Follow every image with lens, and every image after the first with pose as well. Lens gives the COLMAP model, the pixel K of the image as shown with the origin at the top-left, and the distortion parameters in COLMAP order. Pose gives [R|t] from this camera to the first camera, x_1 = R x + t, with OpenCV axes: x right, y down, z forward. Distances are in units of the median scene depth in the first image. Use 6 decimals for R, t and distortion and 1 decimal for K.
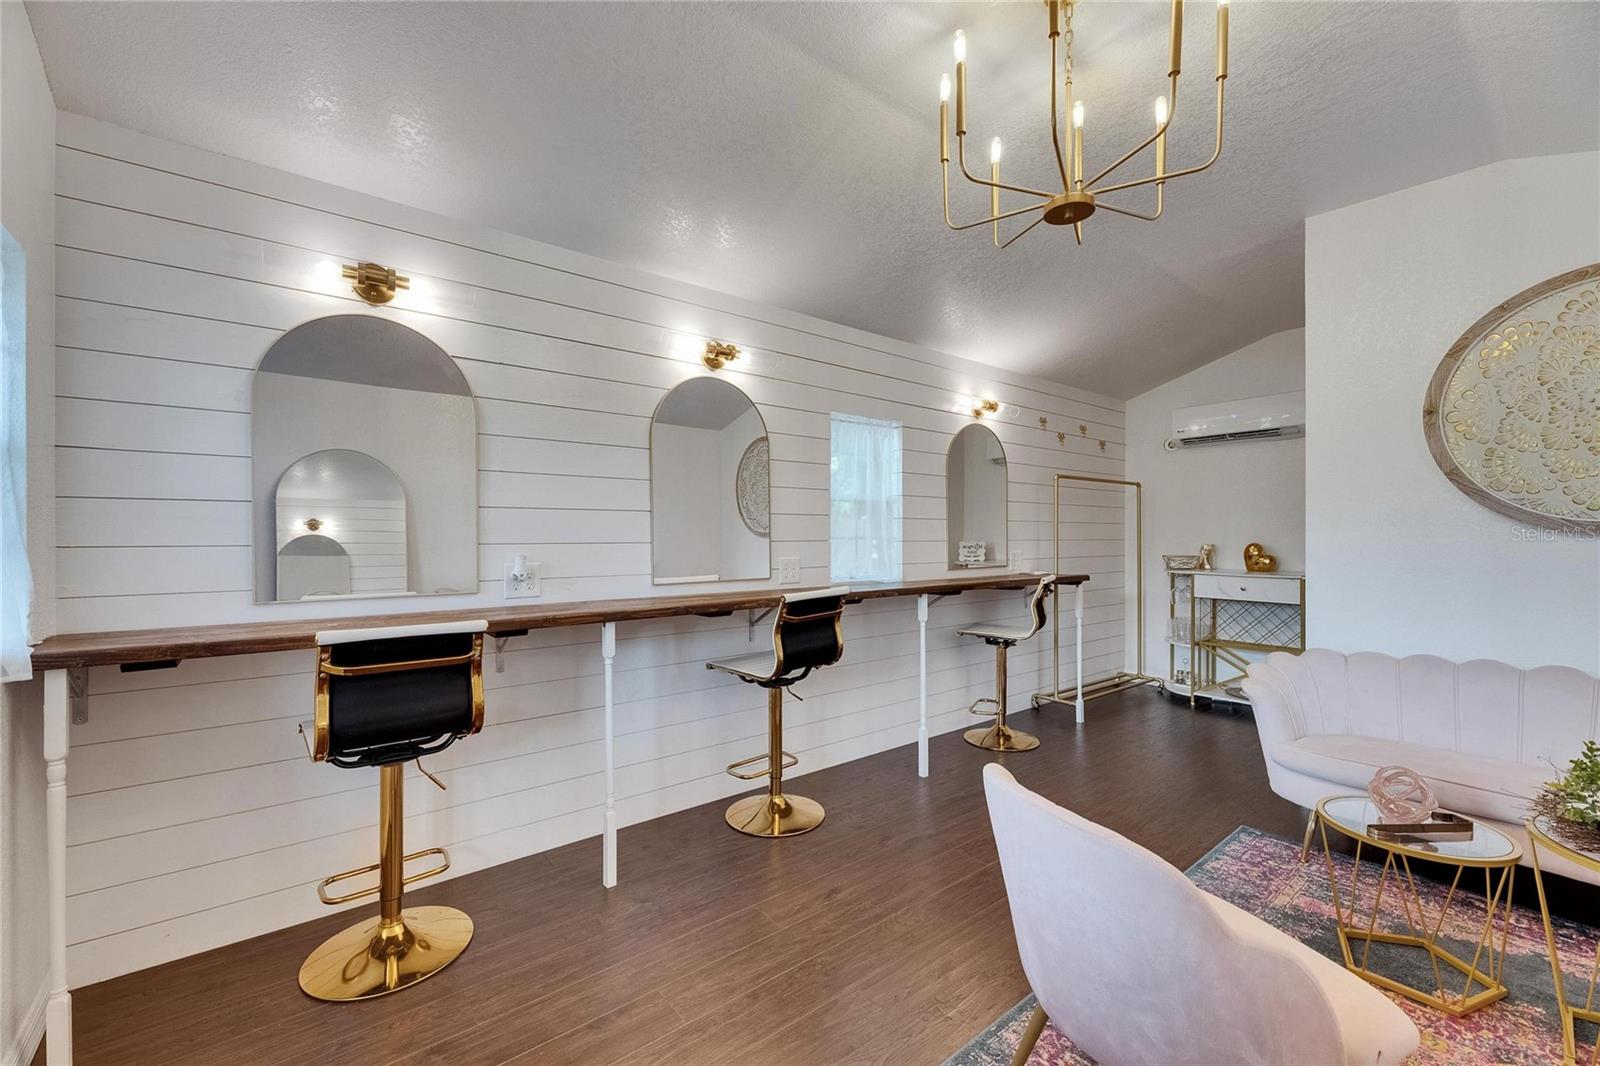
lens RADIAL K [[641.9, 0, 805.0], [0, 641.9, 534.5], [0, 0, 1]] dist [0.004183, -0.000747]
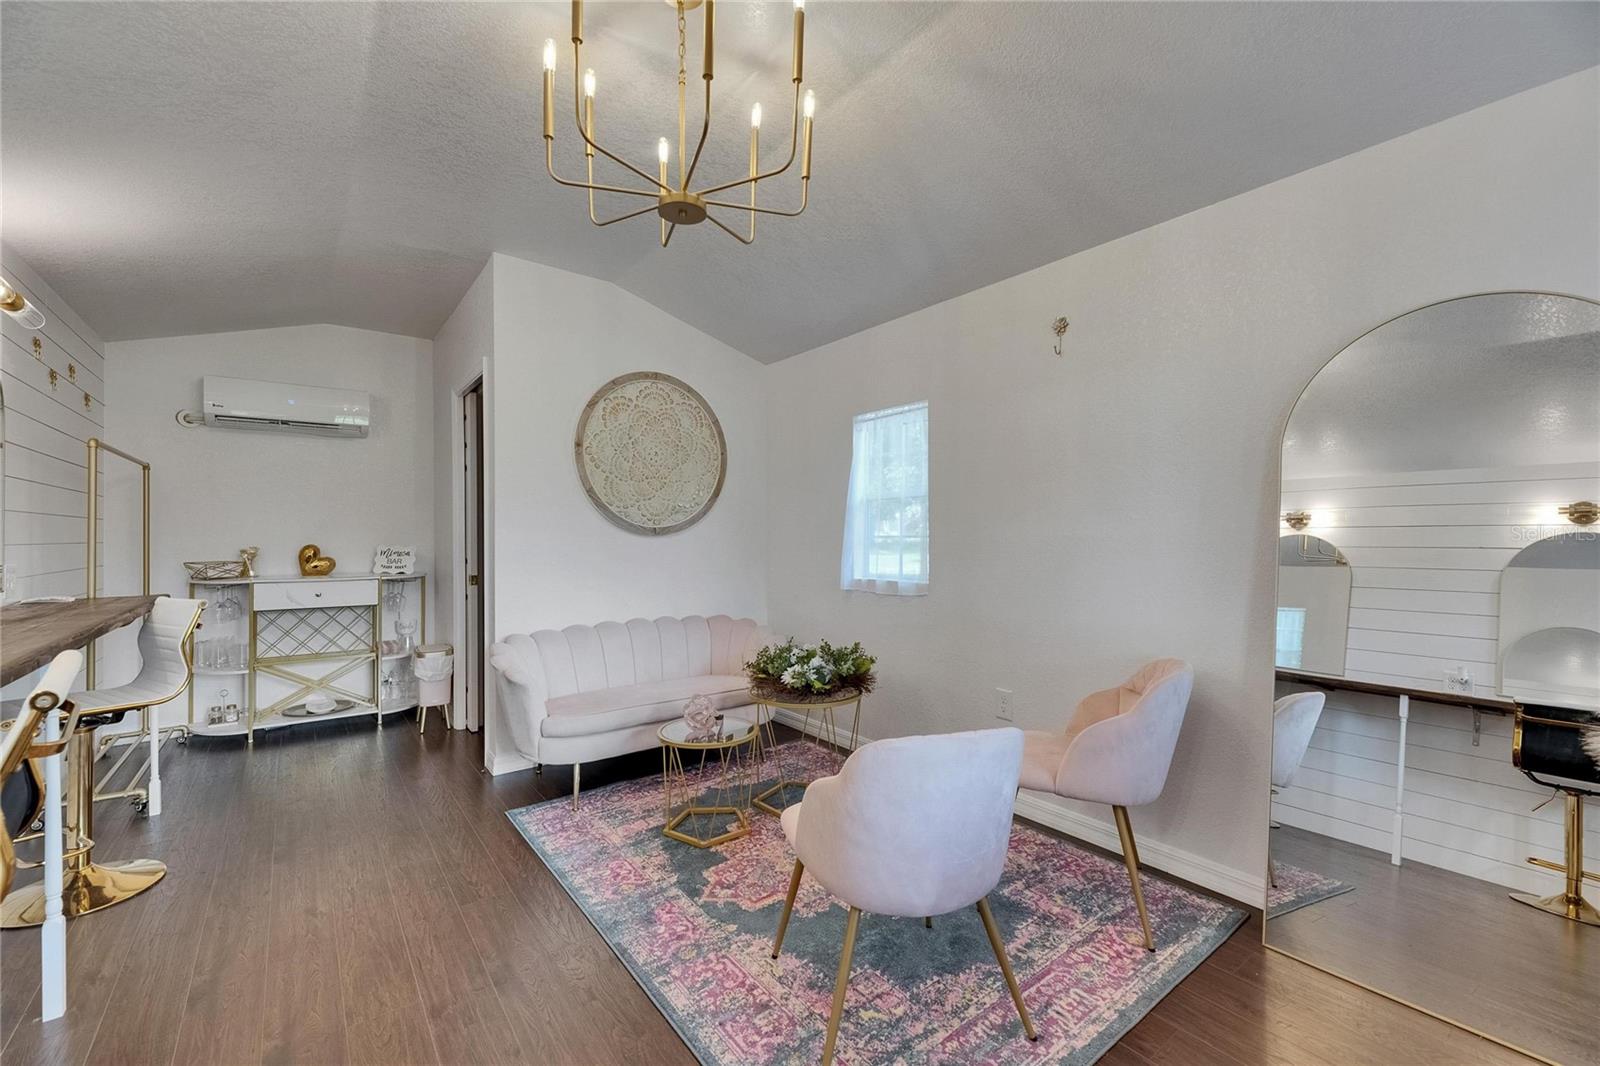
lens RADIAL K [[641.9, 0, 803.7], [0, 641.9, 538.3], [0, 0, 1]] dist [0.004183, -0.000747]
pose [[0.028803, -0.004965, 0.999573, -0.362212], [-0.000432, 0.999988, 0.004980, -0.000624], [-0.999585, -0.000576, 0.028801, 0.495163]]
